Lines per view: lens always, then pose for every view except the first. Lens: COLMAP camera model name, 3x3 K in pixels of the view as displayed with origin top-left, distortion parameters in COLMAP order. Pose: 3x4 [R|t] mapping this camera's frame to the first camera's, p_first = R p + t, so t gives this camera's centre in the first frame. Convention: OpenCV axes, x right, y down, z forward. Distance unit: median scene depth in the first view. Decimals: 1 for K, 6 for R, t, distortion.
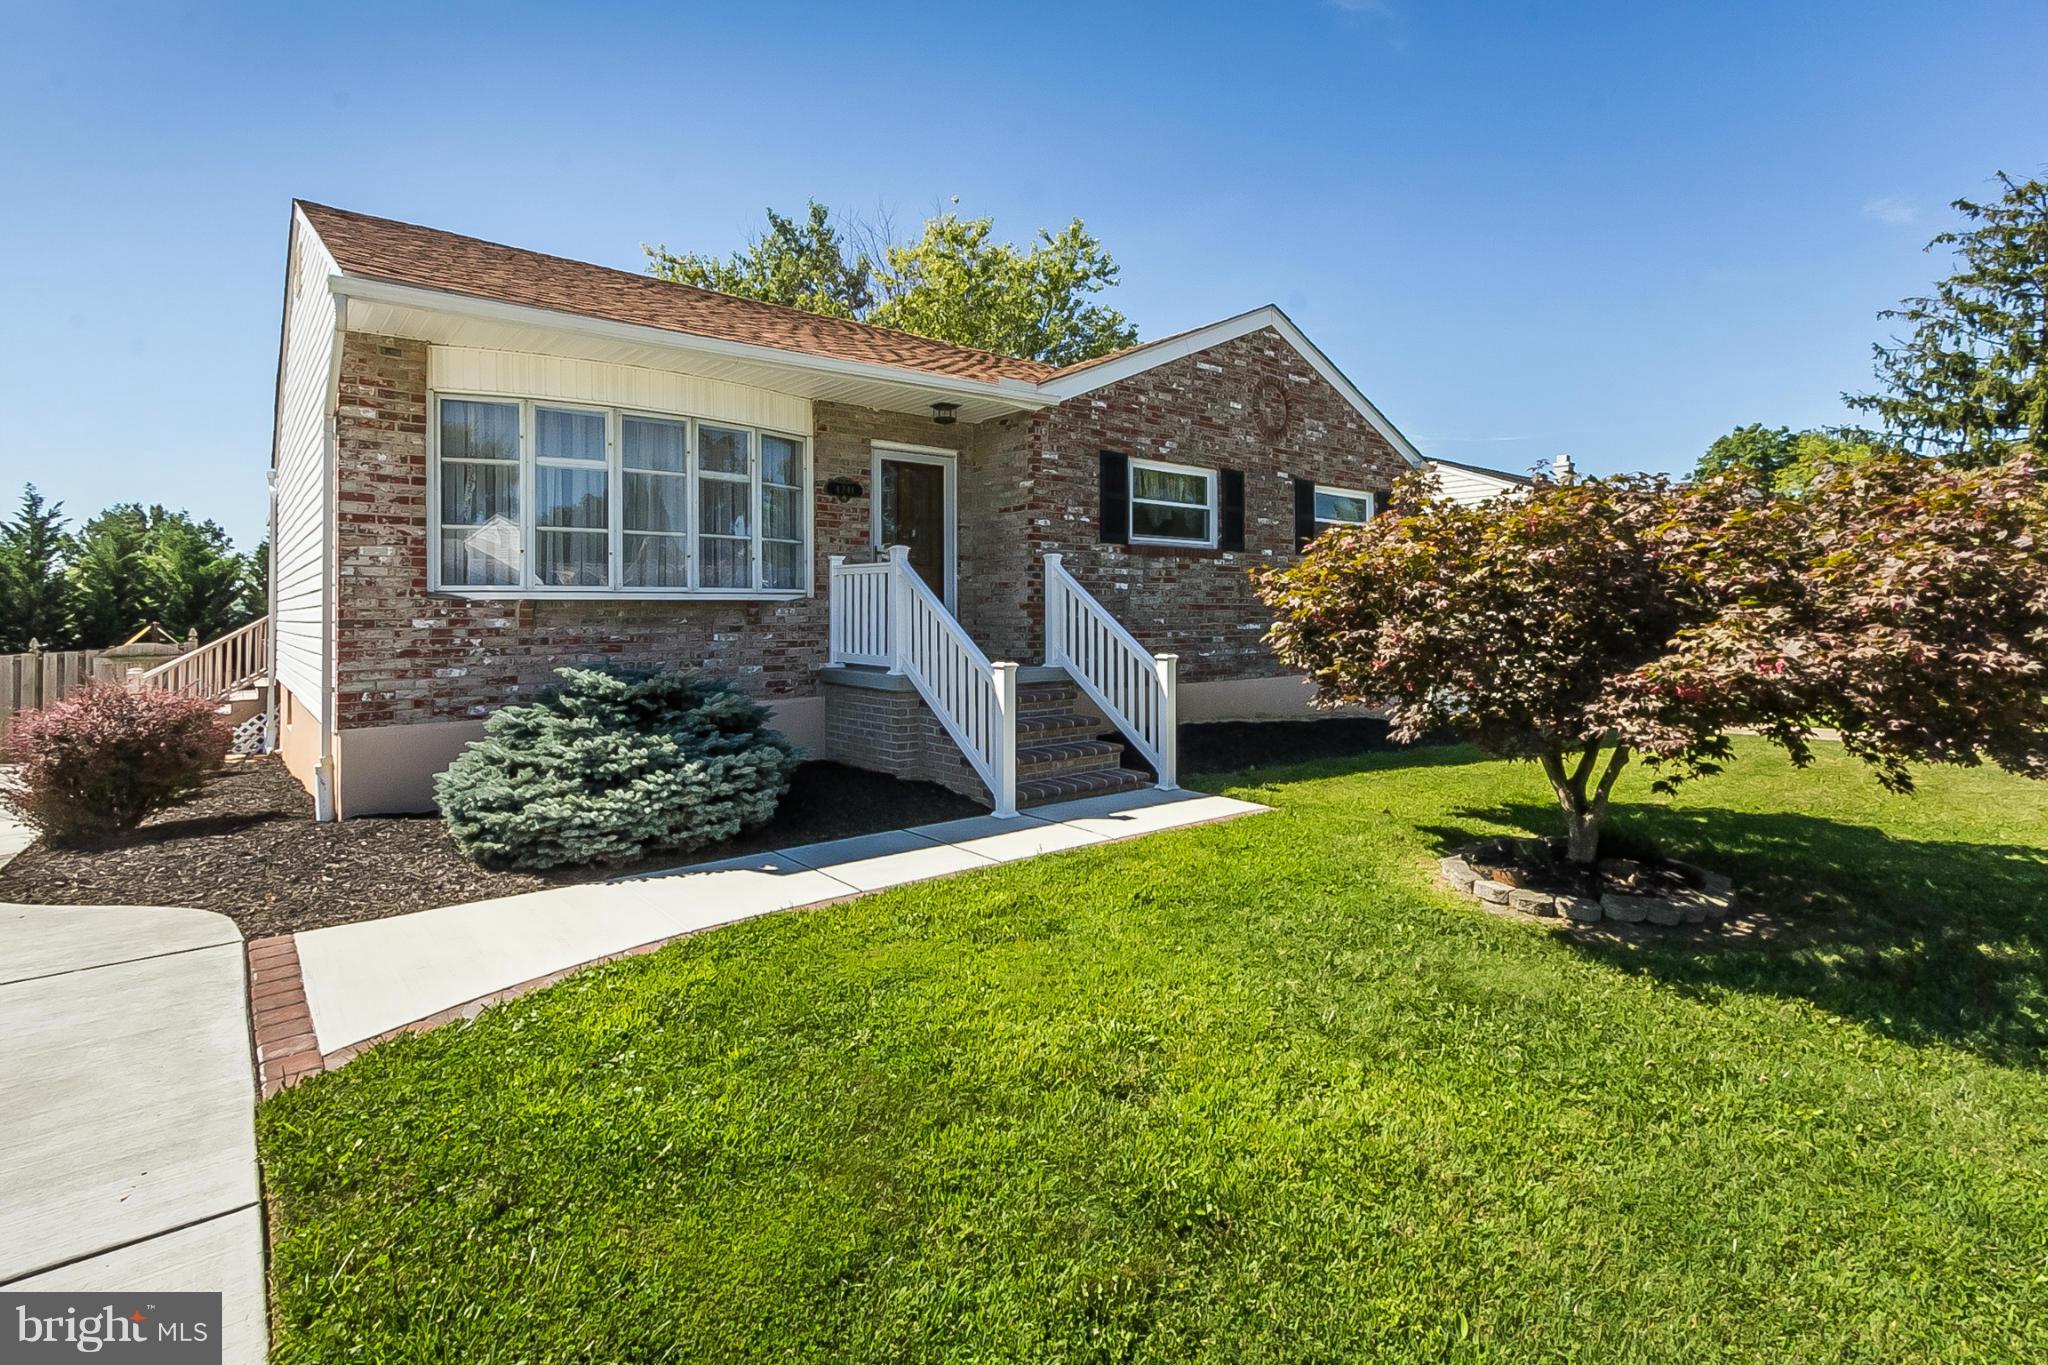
lens RADIAL K [[1230.6, 0, 931.3], [0, 1230.6, 576.7], [0, 0, 1]] dist [0.002808, 0.000863]
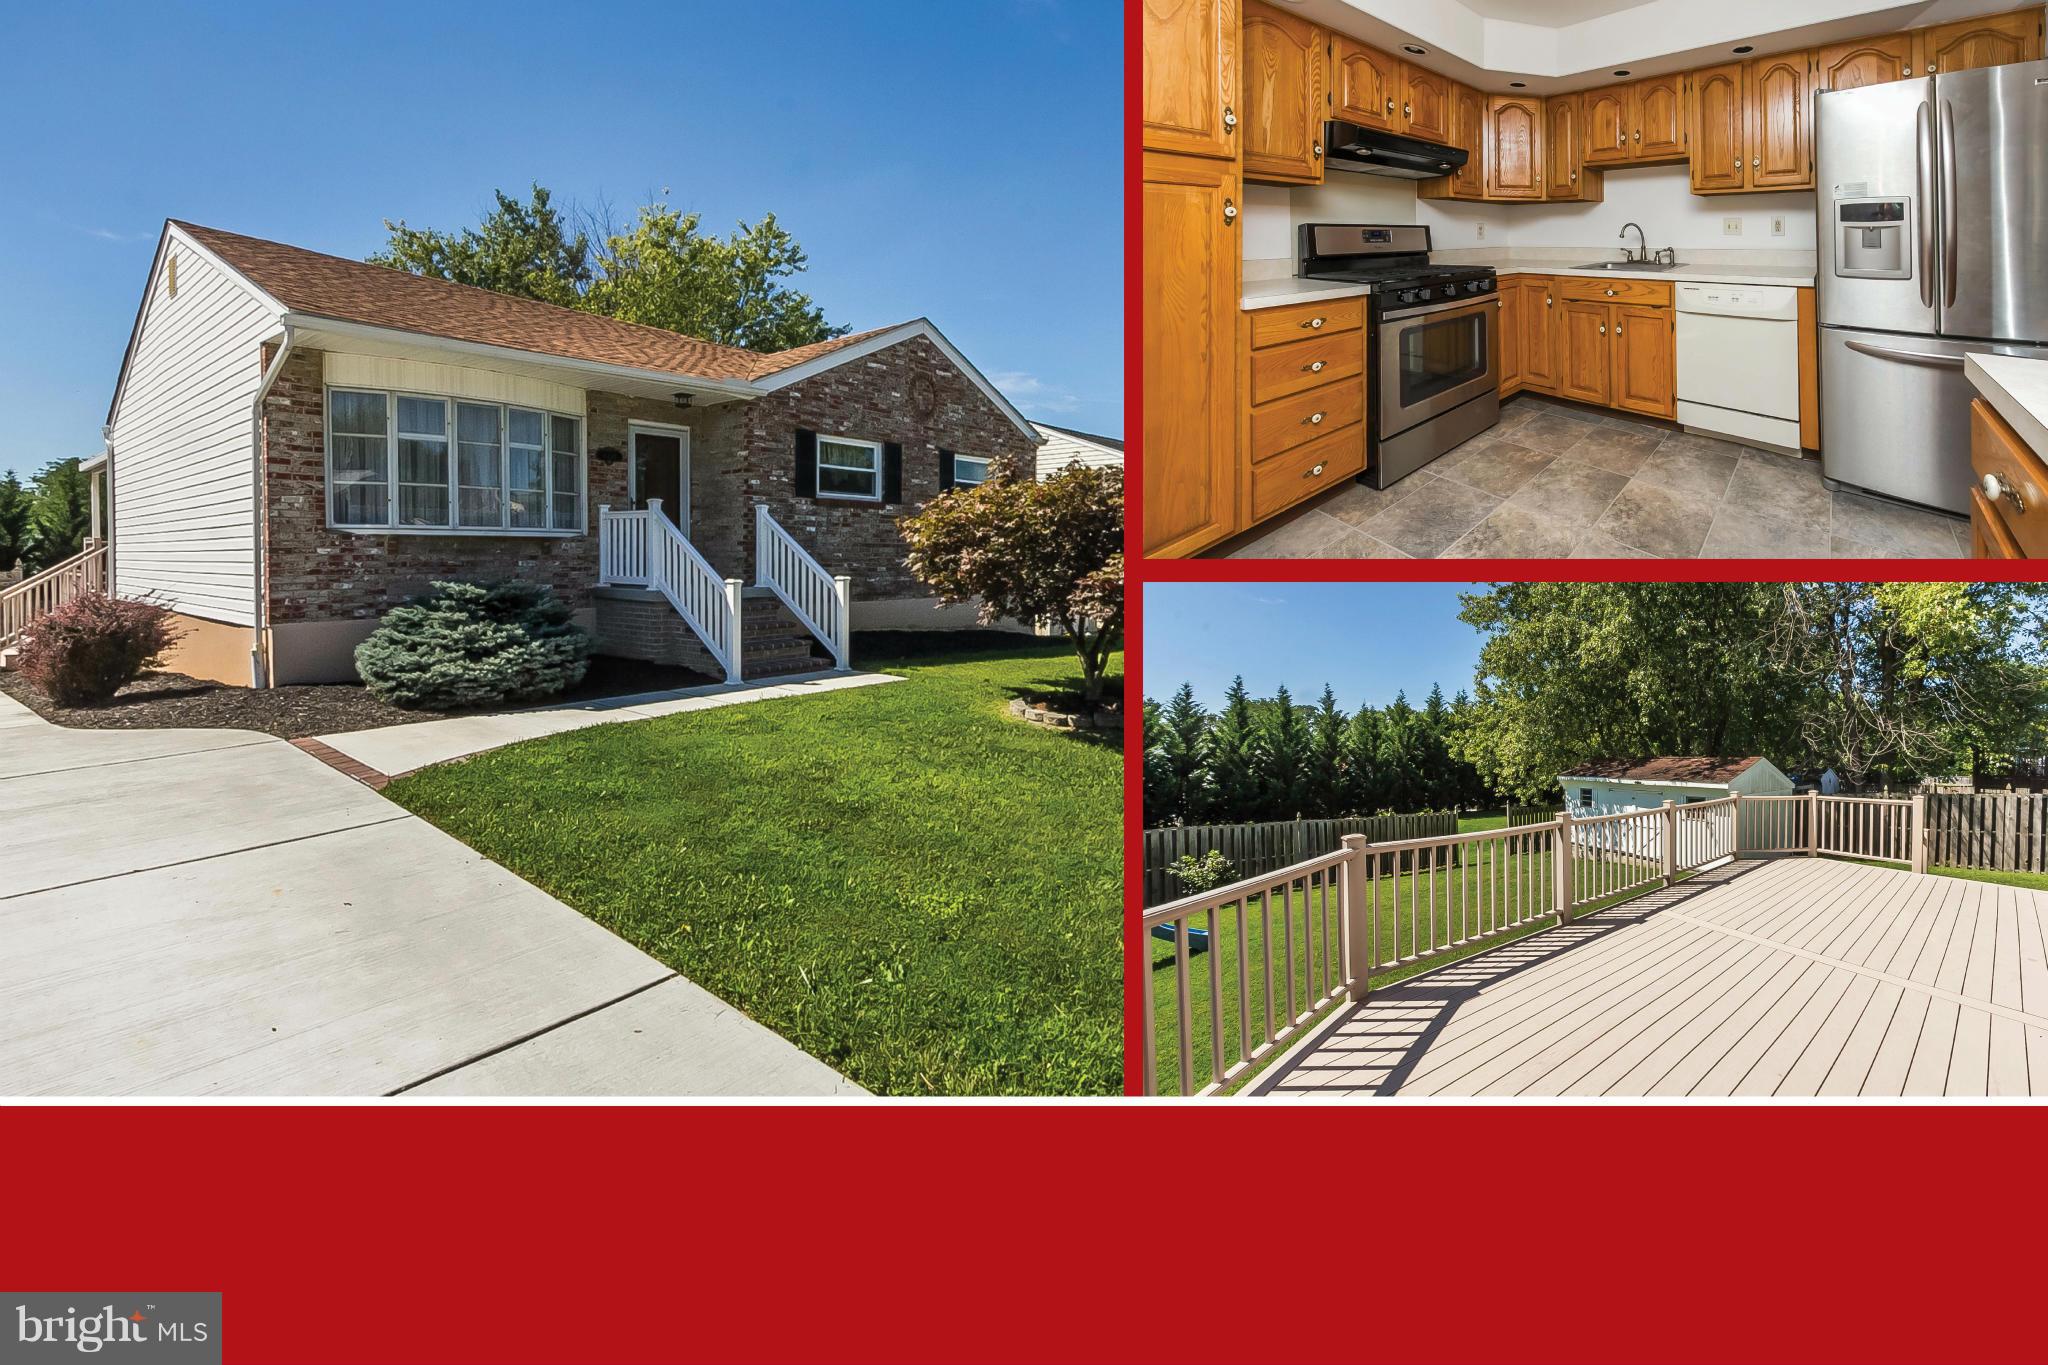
lens RADIAL K [[2017.3, 0, 1024.9], [0, 2017.3, 601.8], [0, 0, 1]] dist [0.011556, -0.001821]
pose [[0.962925, -0.001149, 0.269768, -0.236994], [-0.010124, 0.999133, 0.040393, -0.004830], [-0.269581, -0.041627, 0.962078, -1.309893]]
